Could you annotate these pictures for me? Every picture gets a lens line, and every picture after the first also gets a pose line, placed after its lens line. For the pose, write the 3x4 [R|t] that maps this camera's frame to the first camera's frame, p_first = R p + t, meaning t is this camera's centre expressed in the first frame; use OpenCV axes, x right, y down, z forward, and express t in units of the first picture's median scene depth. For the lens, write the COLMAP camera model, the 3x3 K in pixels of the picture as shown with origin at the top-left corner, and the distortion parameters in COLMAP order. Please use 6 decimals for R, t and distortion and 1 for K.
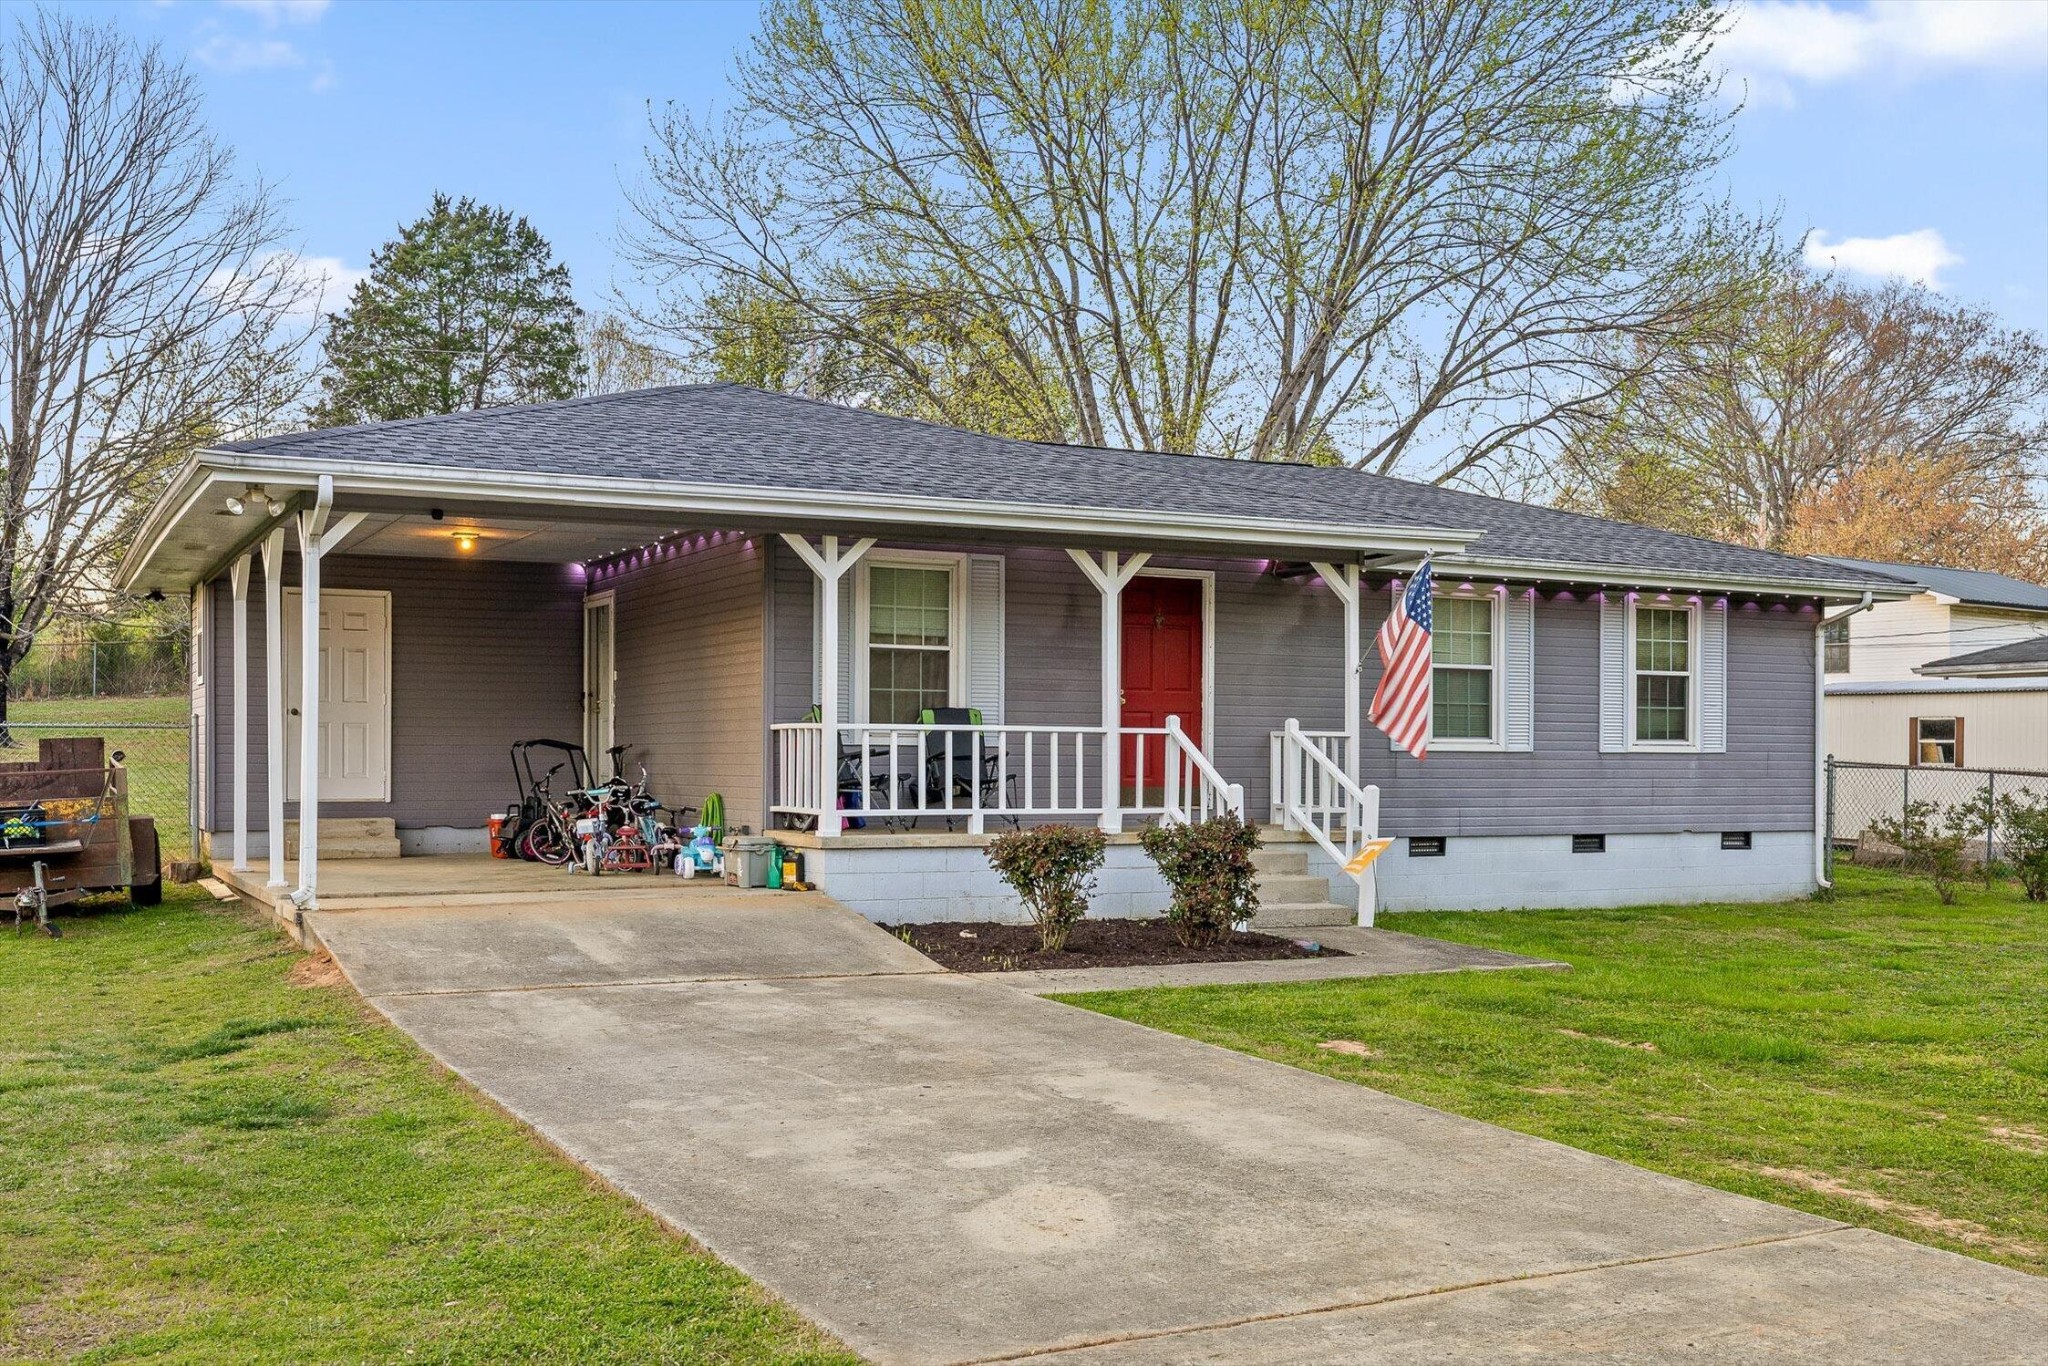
lens RADIAL K [[1990.1, 0, 1038.1], [0, 1990.1, 761.2], [0, 0, 1]] dist [-0.008125, 0.000000]
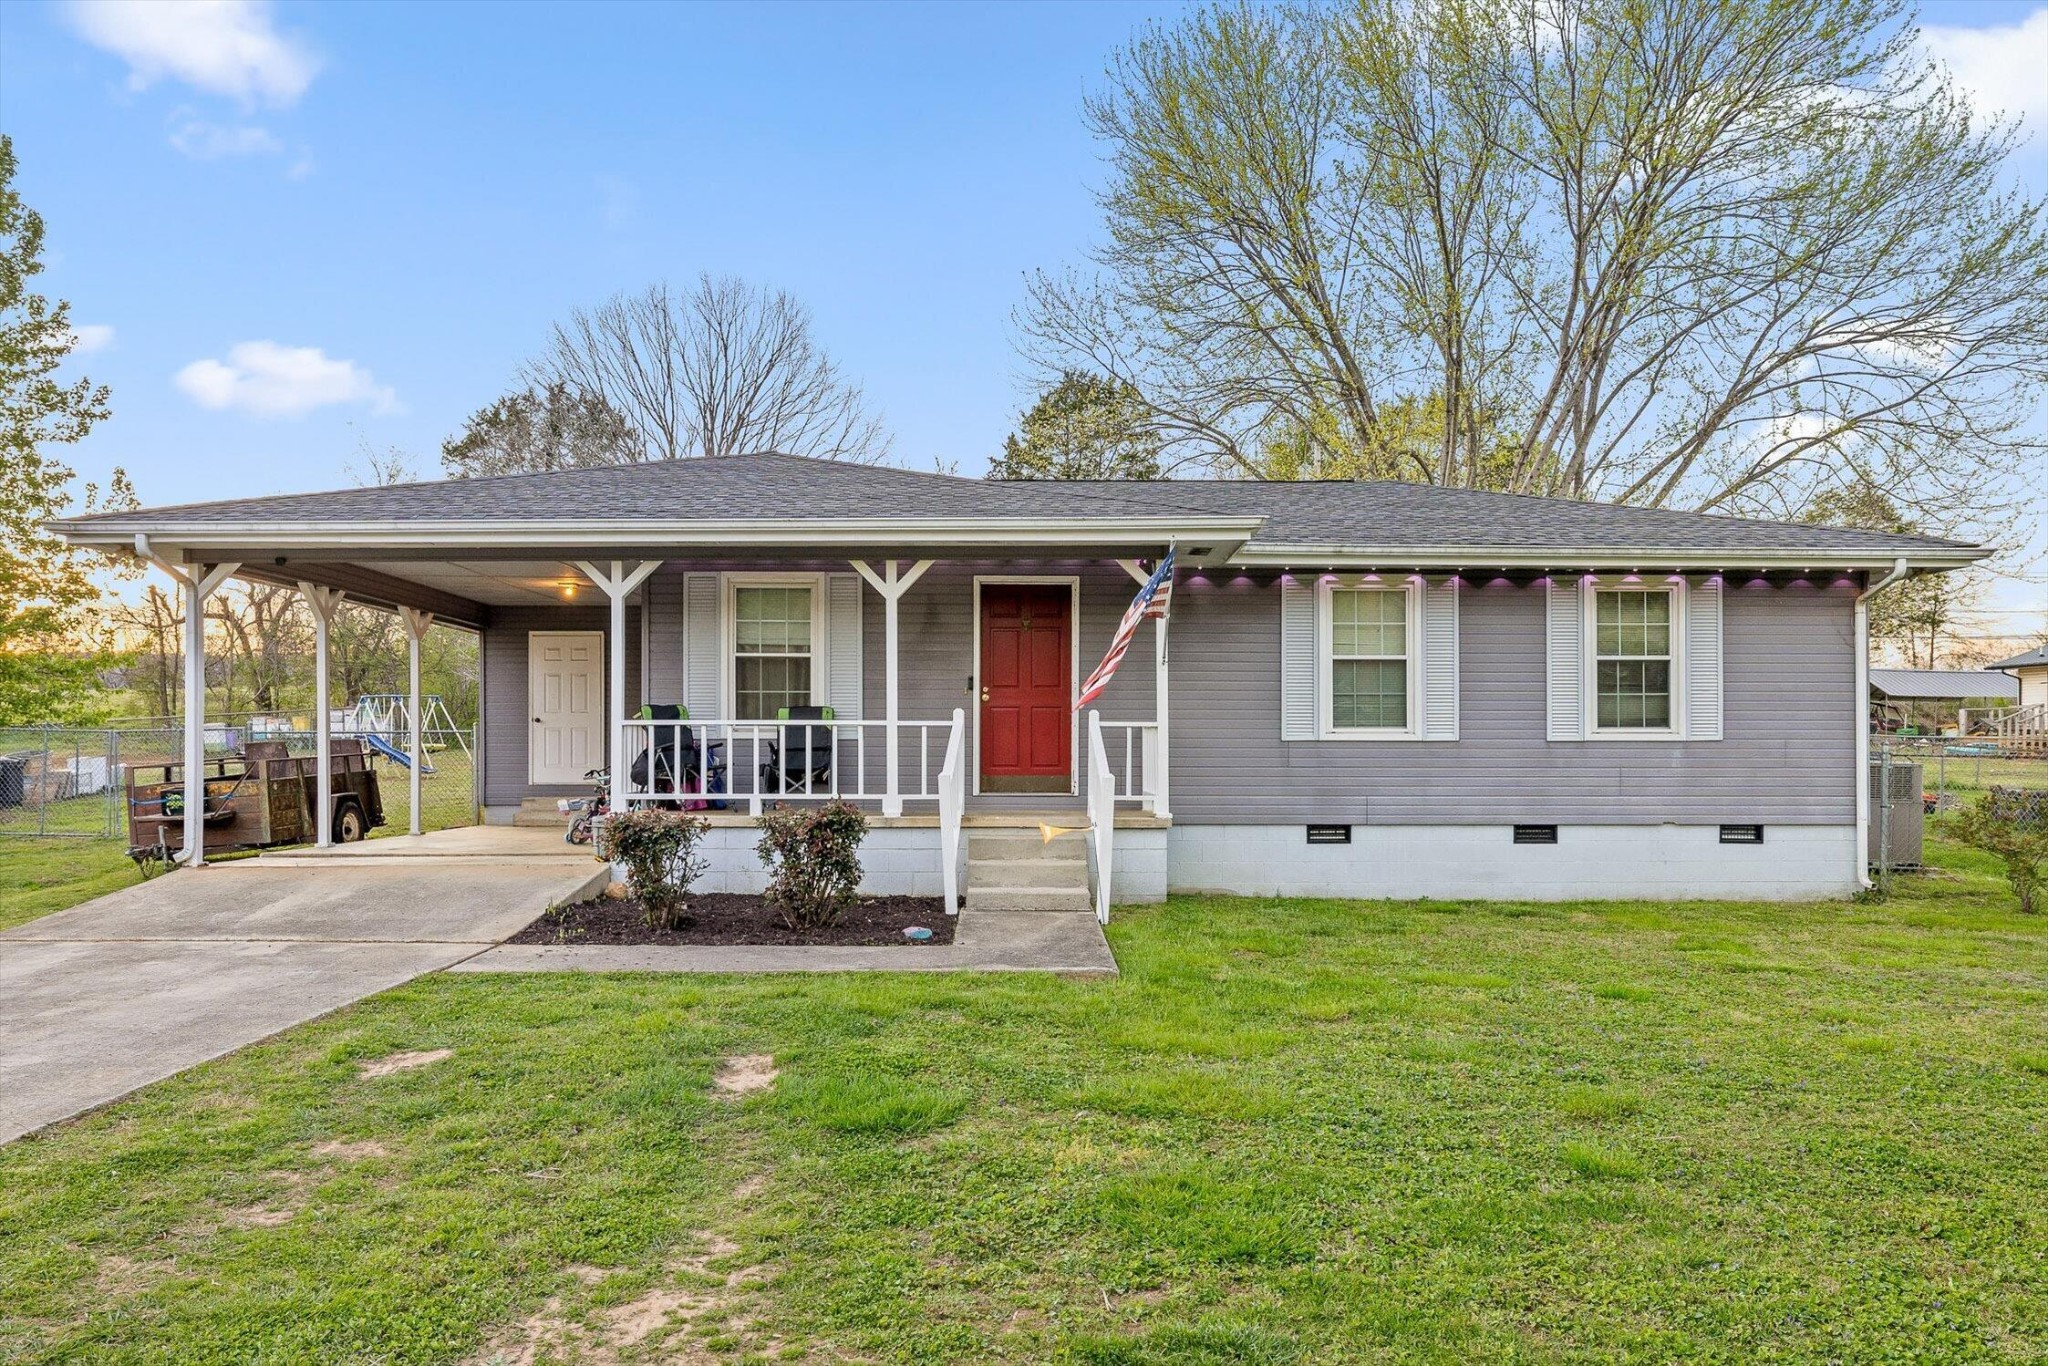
lens RADIAL K [[1405.4, 0, 1009.6], [0, 1405.4, 720.5], [0, 0, 1]] dist [-0.002808, 0.002216]
pose [[0.899238, -0.014299, -0.437225, 0.359118], [0.003358, 0.999662, -0.025788, 0.002580], [0.437446, 0.021721, 0.898982, 0.276735]]
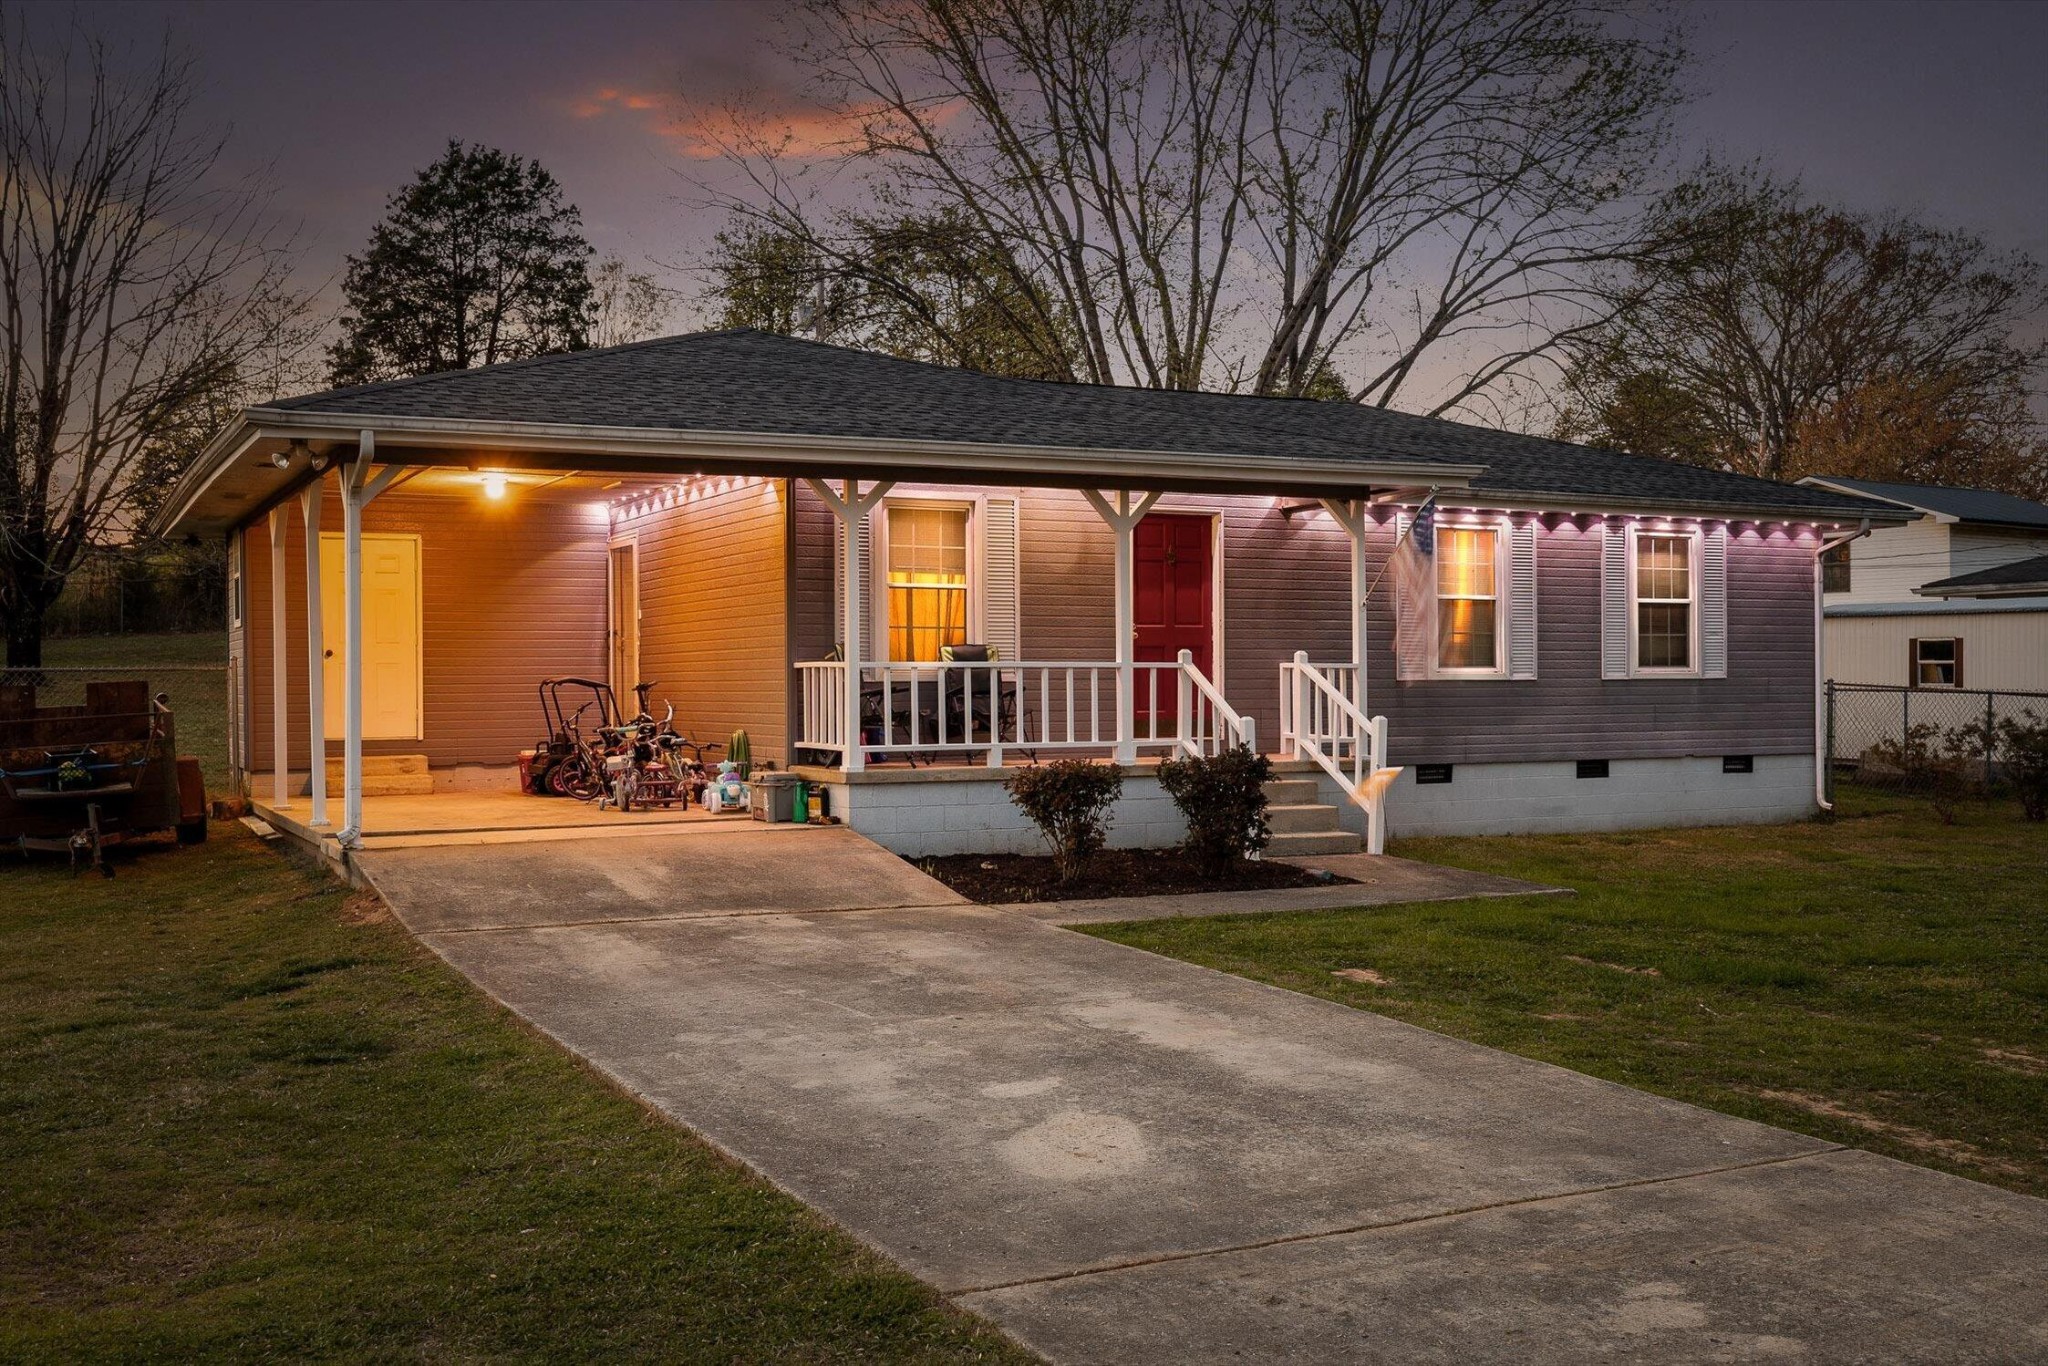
lens RADIAL K [[1990.1, 0, 1015.2], [0, 1990.1, 672.3], [0, 0, 1]] dist [-0.008125, 0.000000]
pose [[0.999877, -0.009750, -0.012308, -0.006283], [0.009704, 0.999946, -0.003797, -0.007355], [0.012345, 0.003677, 0.999917, -0.023873]]
